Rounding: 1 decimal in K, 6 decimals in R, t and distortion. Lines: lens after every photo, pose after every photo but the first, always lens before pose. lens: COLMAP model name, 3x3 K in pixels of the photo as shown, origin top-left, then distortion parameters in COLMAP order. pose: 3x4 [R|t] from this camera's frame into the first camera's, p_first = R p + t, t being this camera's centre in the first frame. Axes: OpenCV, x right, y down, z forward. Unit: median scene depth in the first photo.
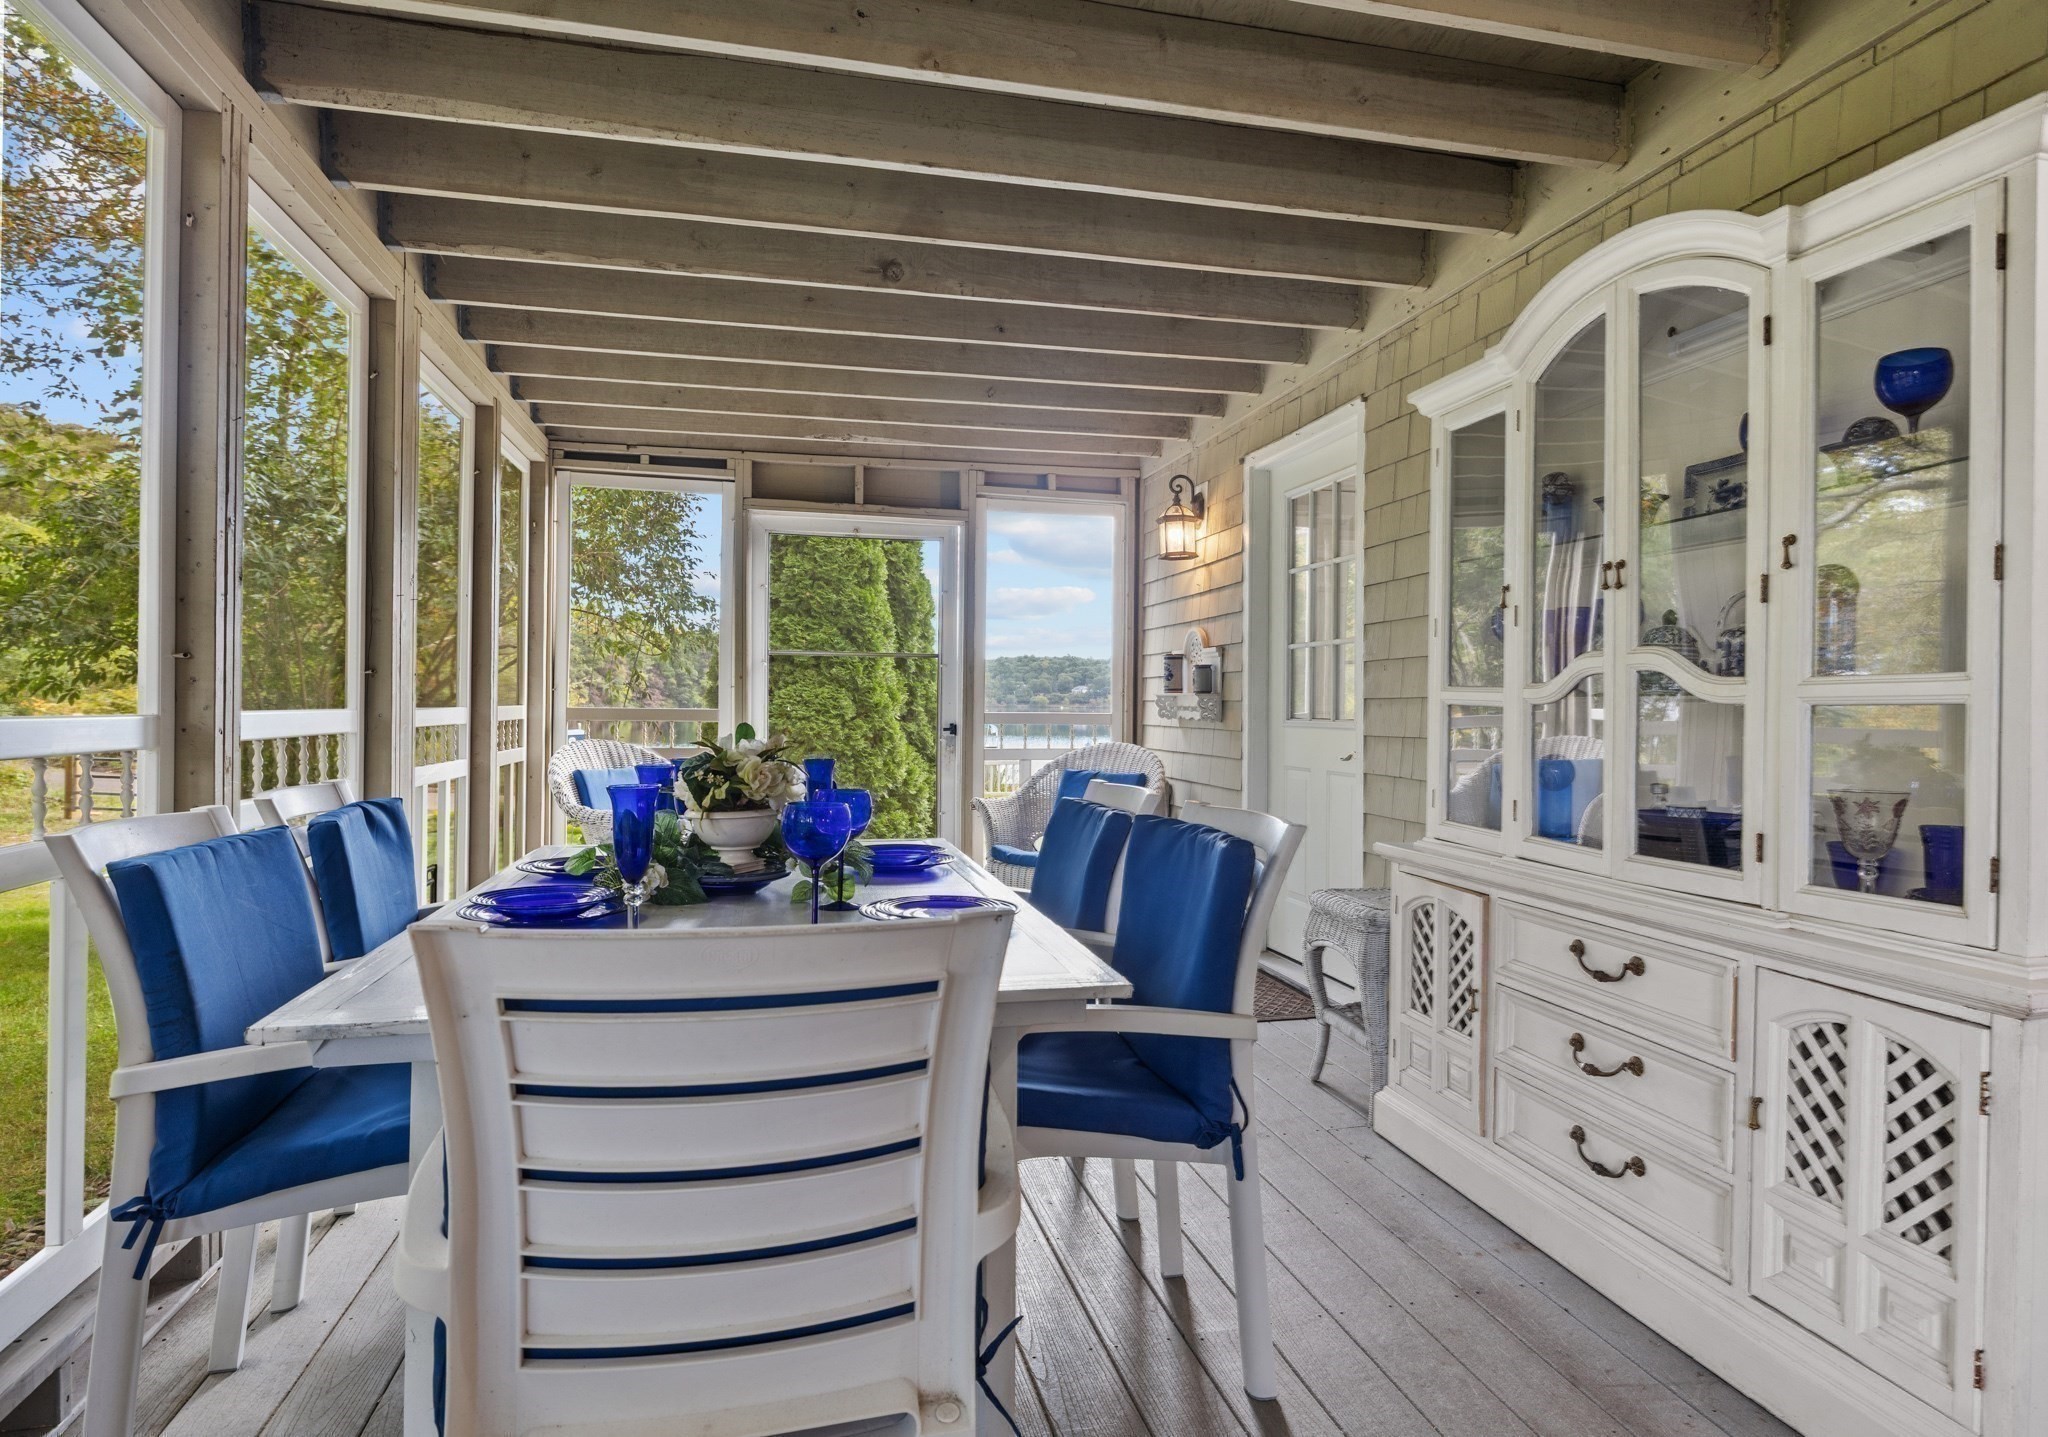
lens RADIAL K [[1146.6, 0, 1028.1], [0, 1146.6, 711.6], [0, 0, 1]] dist [0.008562, 0.000276]
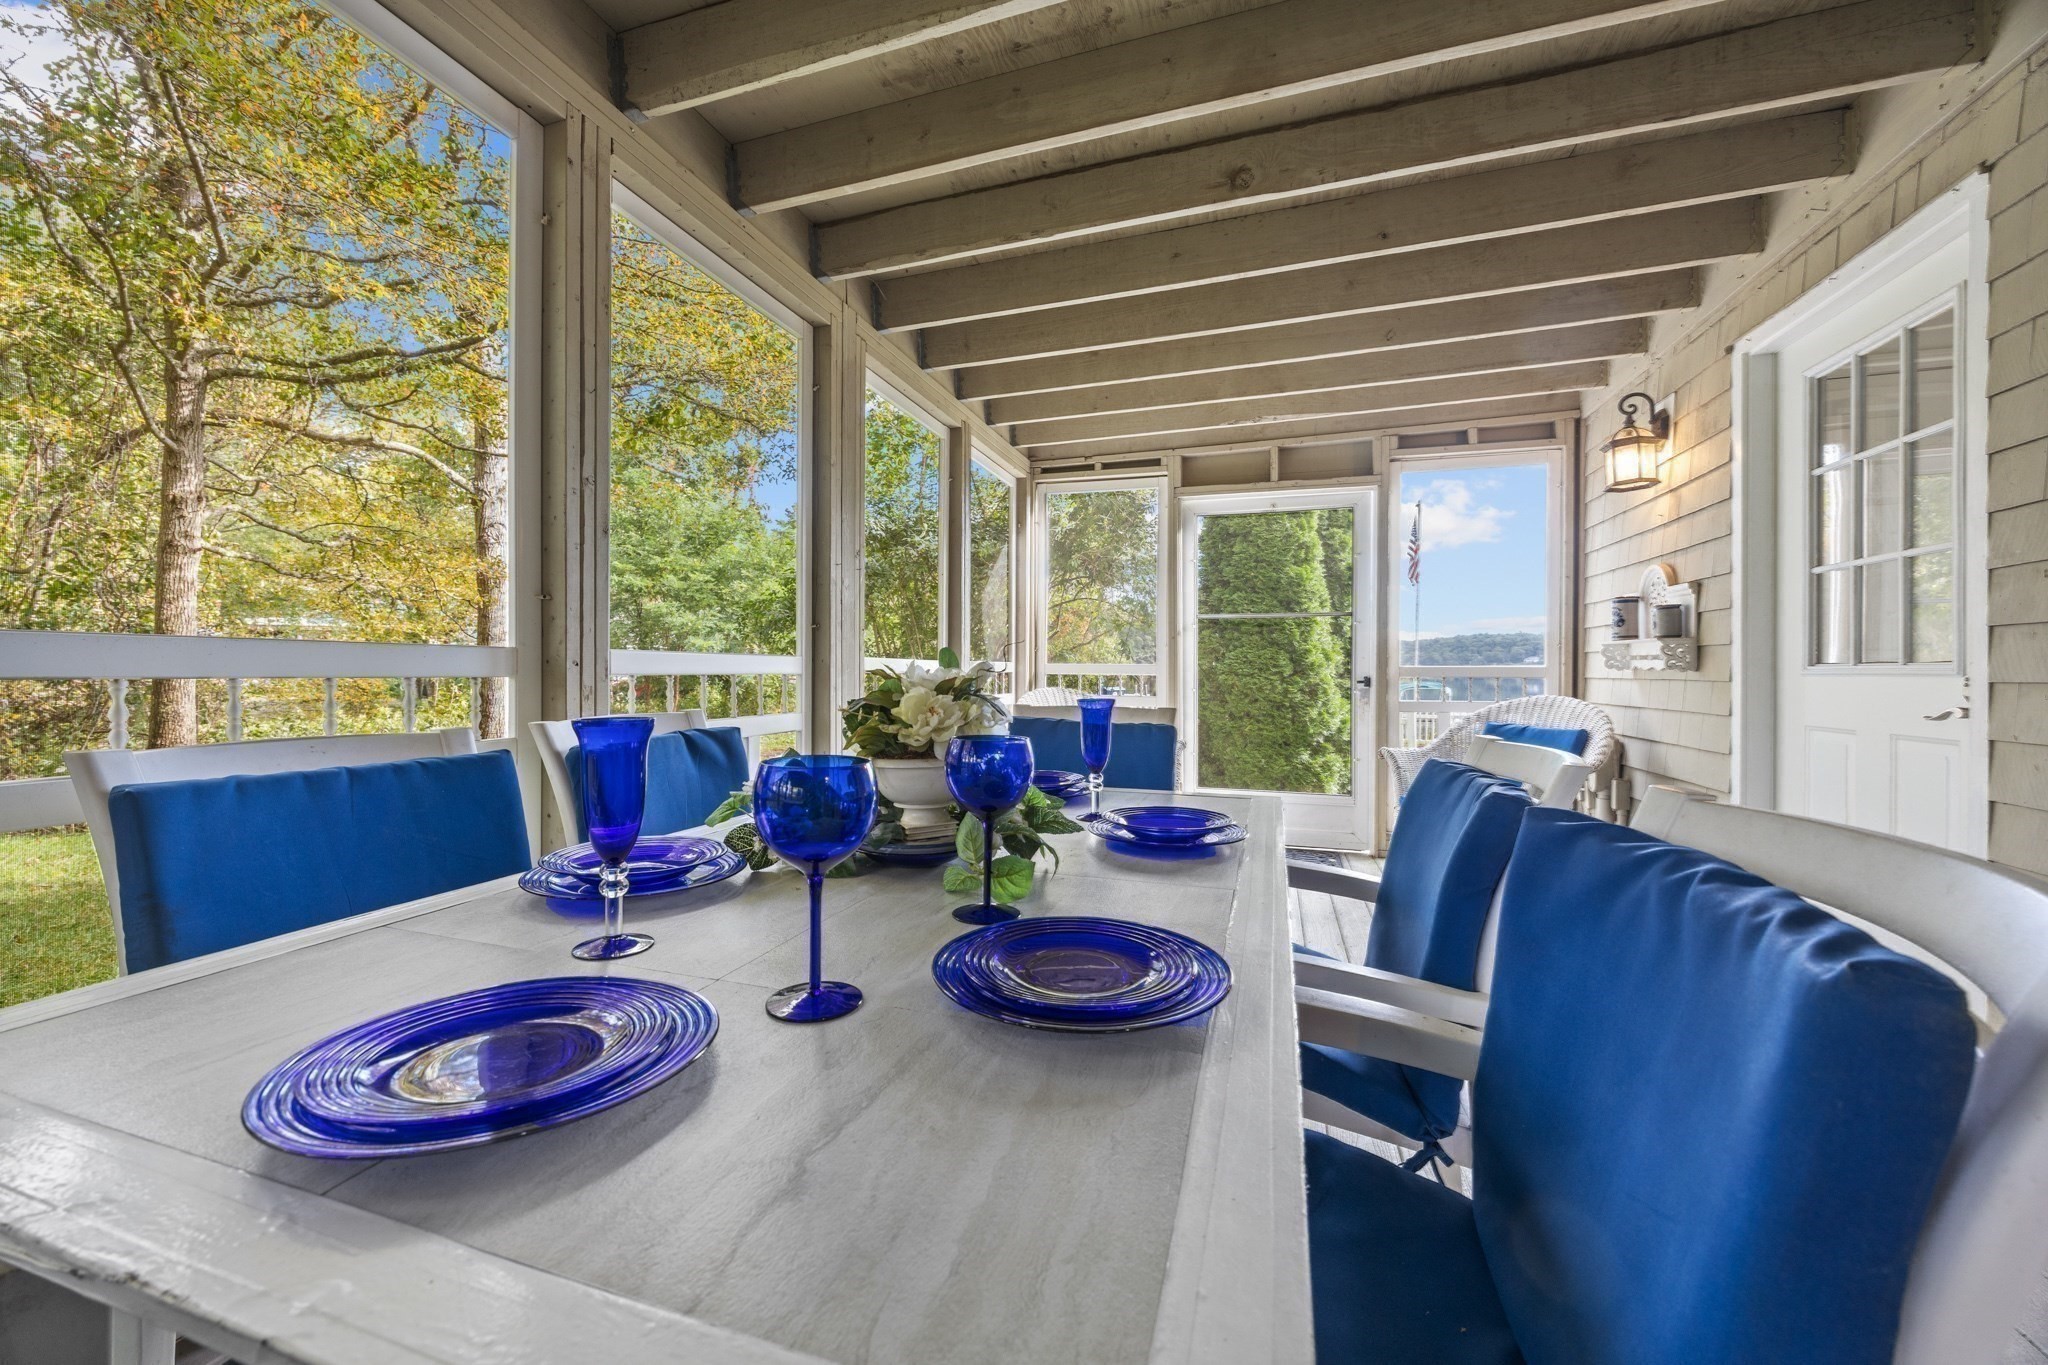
lens RADIAL K [[777.4, 0, 1021.1], [0, 777.4, 674.2], [0, 0, 1]] dist [-0.002460, 0.000488]
pose [[0.858998, -0.002780, -0.511971, 0.031655], [0.000198, 0.999987, -0.005097, 0.013237], [0.511979, 0.004277, 0.858988, 0.238689]]
